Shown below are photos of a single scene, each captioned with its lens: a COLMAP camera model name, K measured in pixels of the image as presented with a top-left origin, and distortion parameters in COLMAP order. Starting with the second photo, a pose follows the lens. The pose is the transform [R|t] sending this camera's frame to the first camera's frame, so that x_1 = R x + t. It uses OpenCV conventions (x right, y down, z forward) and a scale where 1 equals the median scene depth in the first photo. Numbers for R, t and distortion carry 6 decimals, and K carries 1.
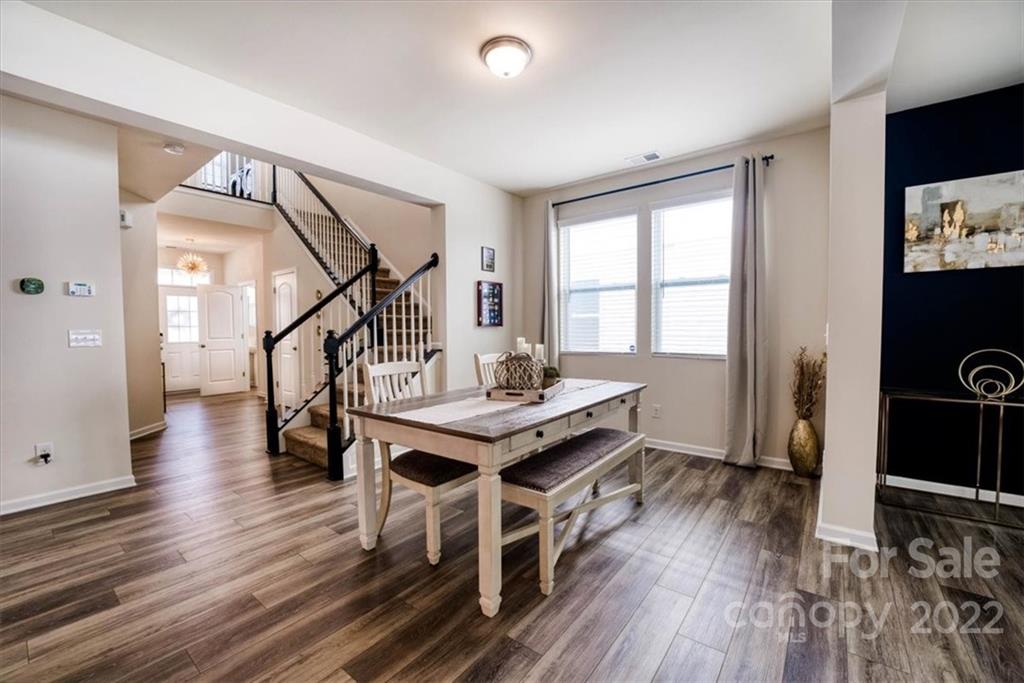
lens RADIAL K [[415.3, 0, 513.6], [0, 415.3, 344.3], [0, 0, 1]] dist [-0.028985, 0.003016]
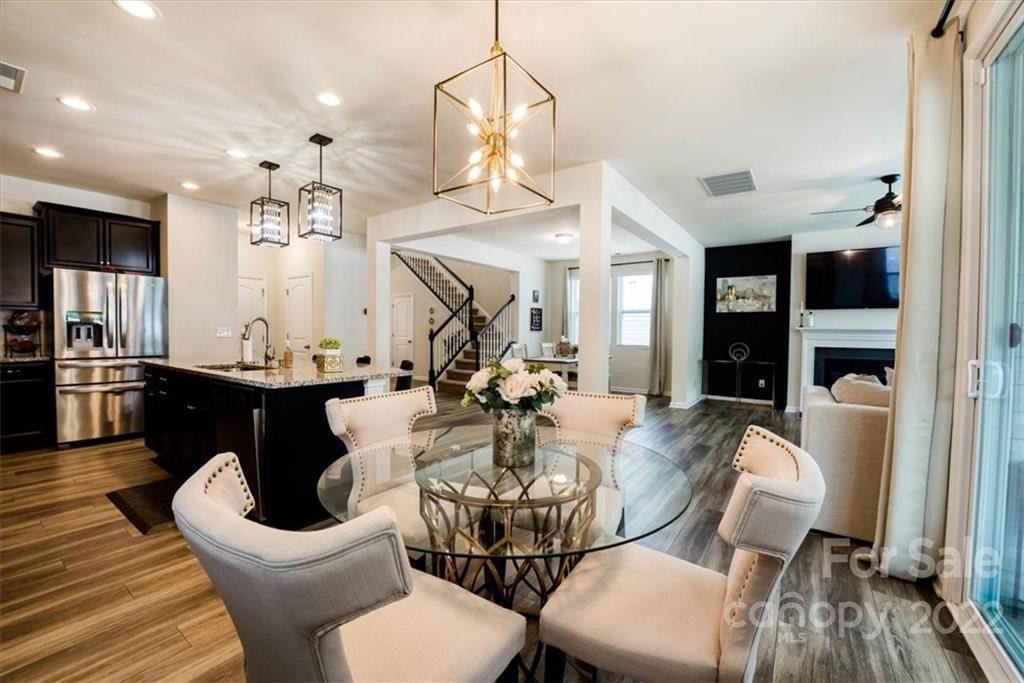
lens RADIAL K [[415.3, 0, 513.6], [0, 415.3, 344.3], [0, 0, 1]] dist [-0.028985, 0.003016]
pose [[0.998752, 0.015267, 0.047560, -0.383143], [-0.014895, 0.999856, -0.008163, 0.056387], [-0.047678, 0.007444, 0.998835, -1.424440]]
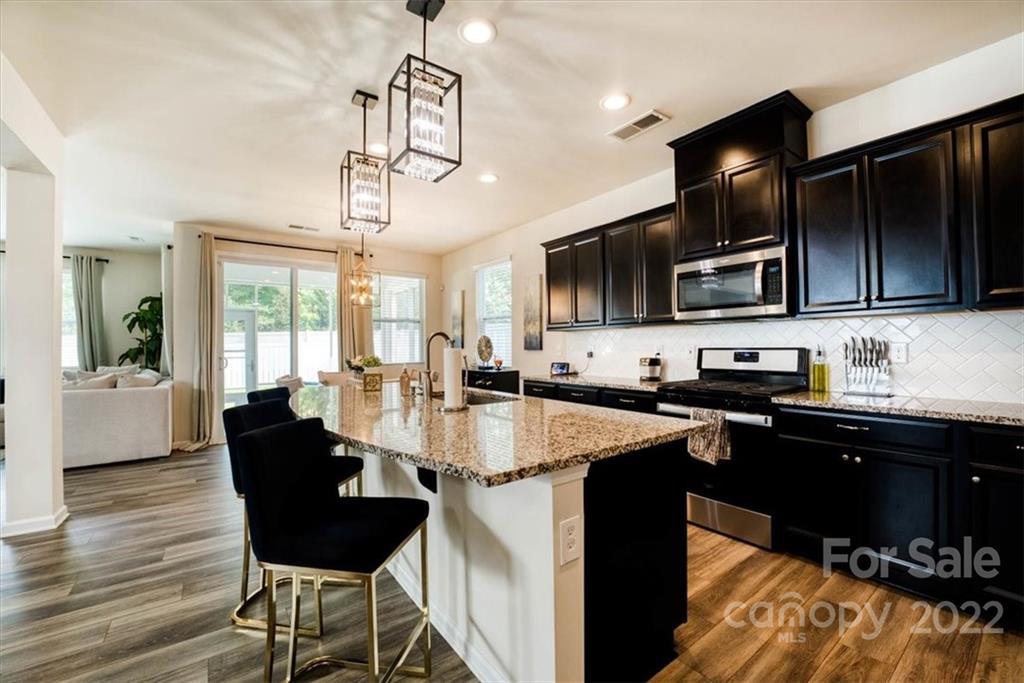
lens RADIAL K [[412.5, 0, 514.5], [0, 412.5, 348.7], [0, 0, 1]] dist [-0.026402, 0.000170]
pose [[-0.962398, 0.012729, 0.271346, -1.372459], [0.024156, 0.998954, 0.038817, -0.003546], [-0.270568, 0.043912, -0.961699, 0.438369]]
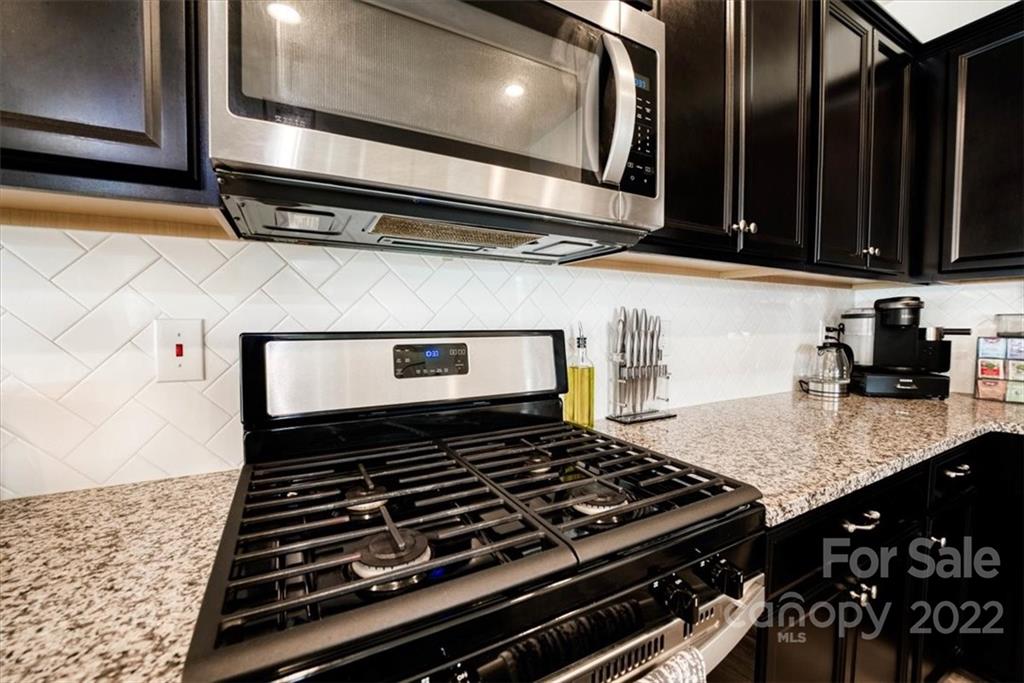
lens RADIAL K [[415.3, 0, 513.6], [0, 415.3, 344.3], [0, 0, 1]] dist [-0.028985, 0.003016]
pose [[-0.392194, 0.052755, -0.918369, -1.378692], [-0.035190, 0.996763, 0.072287, 0.031918], [0.919209, 0.060668, -0.389068, -0.492524]]
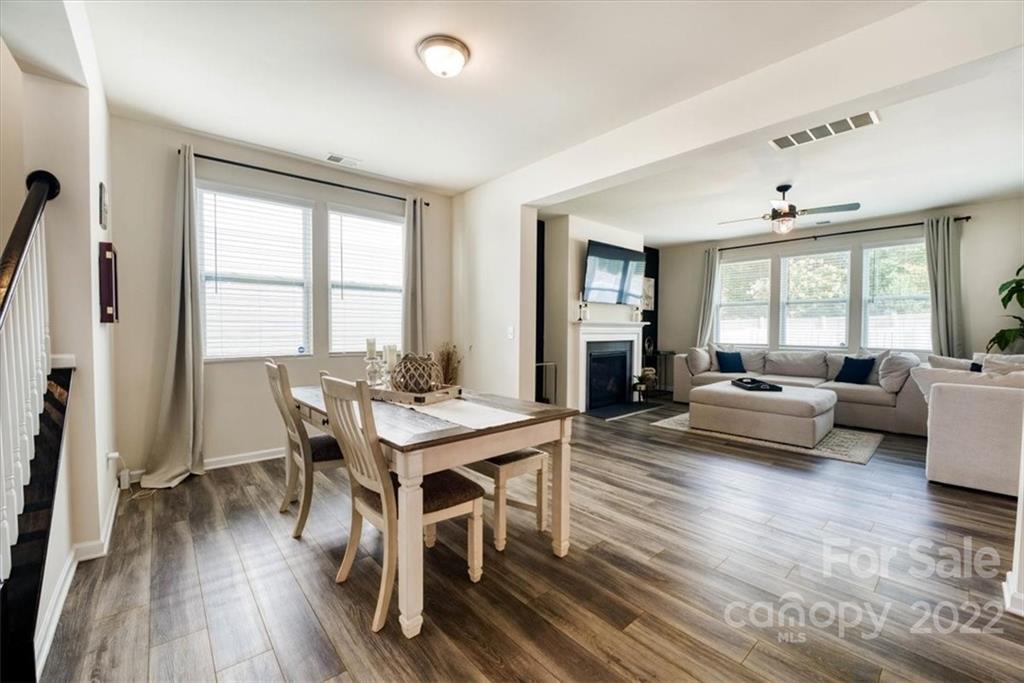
lens RADIAL K [[415.3, 0, 513.6], [0, 415.3, 344.3], [0, 0, 1]] dist [-0.028985, 0.003016]
pose [[0.191916, -0.028118, 0.981009, -0.758790], [0.032640, 0.999219, 0.022255, -0.012296], [-0.980868, 0.027749, 0.192684, 0.511318]]
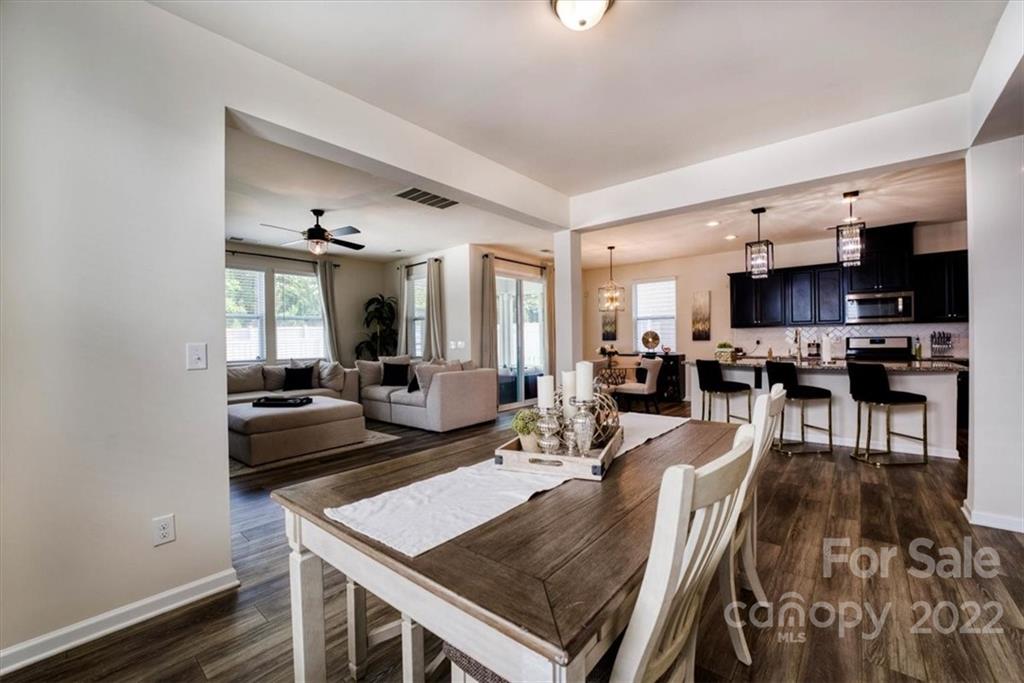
lens RADIAL K [[415.3, 0, 513.6], [0, 415.3, 344.3], [0, 0, 1]] dist [-0.028985, 0.003016]
pose [[-0.998901, 0.021656, 0.041570, 0.075950], [0.023596, 0.998628, 0.046749, -0.054622], [-0.040500, 0.047678, -0.998041, 1.416324]]
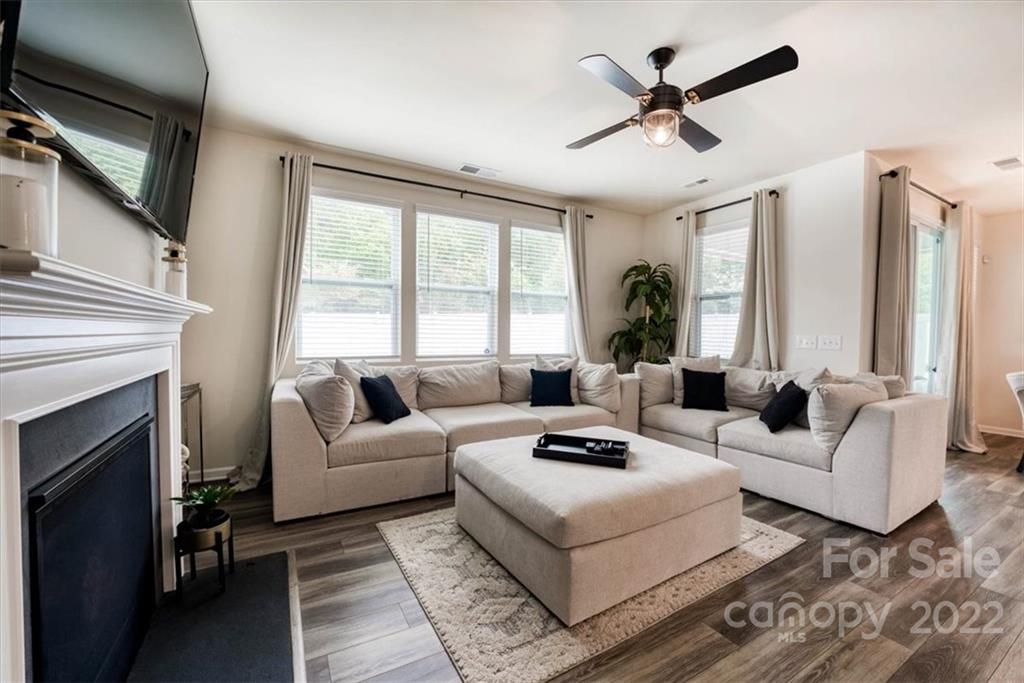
lens RADIAL K [[415.3, 0, 513.6], [0, 415.3, 344.3], [0, 0, 1]] dist [-0.028985, 0.003016]
pose [[-0.924102, -0.015390, 0.381837, 0.850701], [0.009073, 0.998024, 0.062183, -0.030838], [-0.382039, 0.060928, -0.922136, 0.657301]]
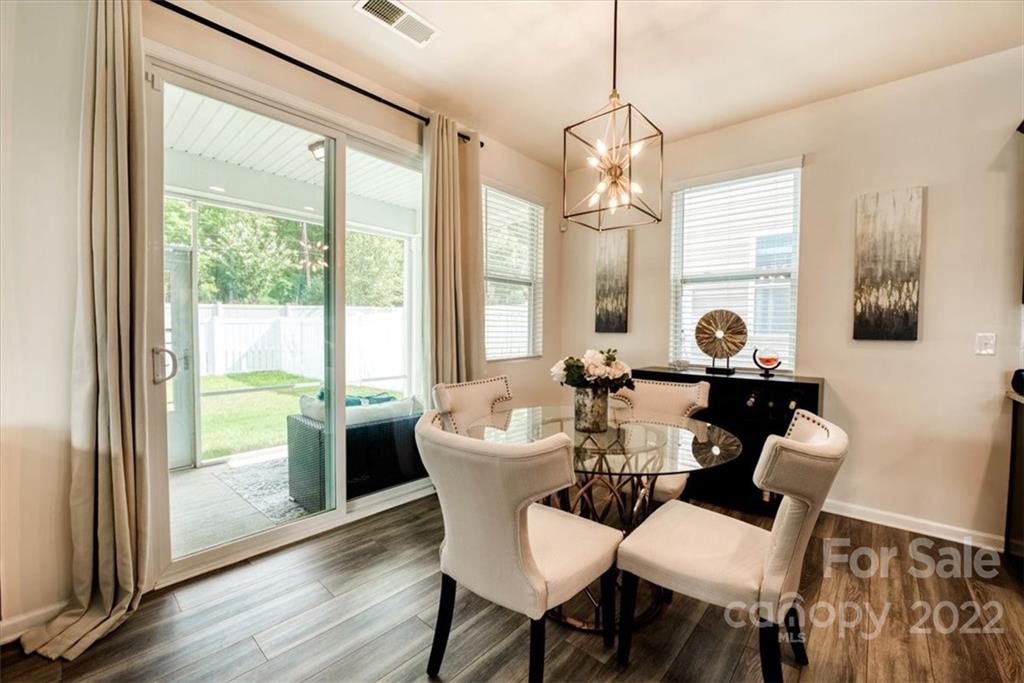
lens RADIAL K [[415.3, 0, 513.6], [0, 415.3, 344.3], [0, 0, 1]] dist [-0.028985, 0.003016]
pose [[-0.997673, -0.005289, 0.067982, -0.278548], [-0.000098, 0.997097, 0.076143, 0.013941], [-0.068188, 0.075959, -0.994777, -0.313162]]
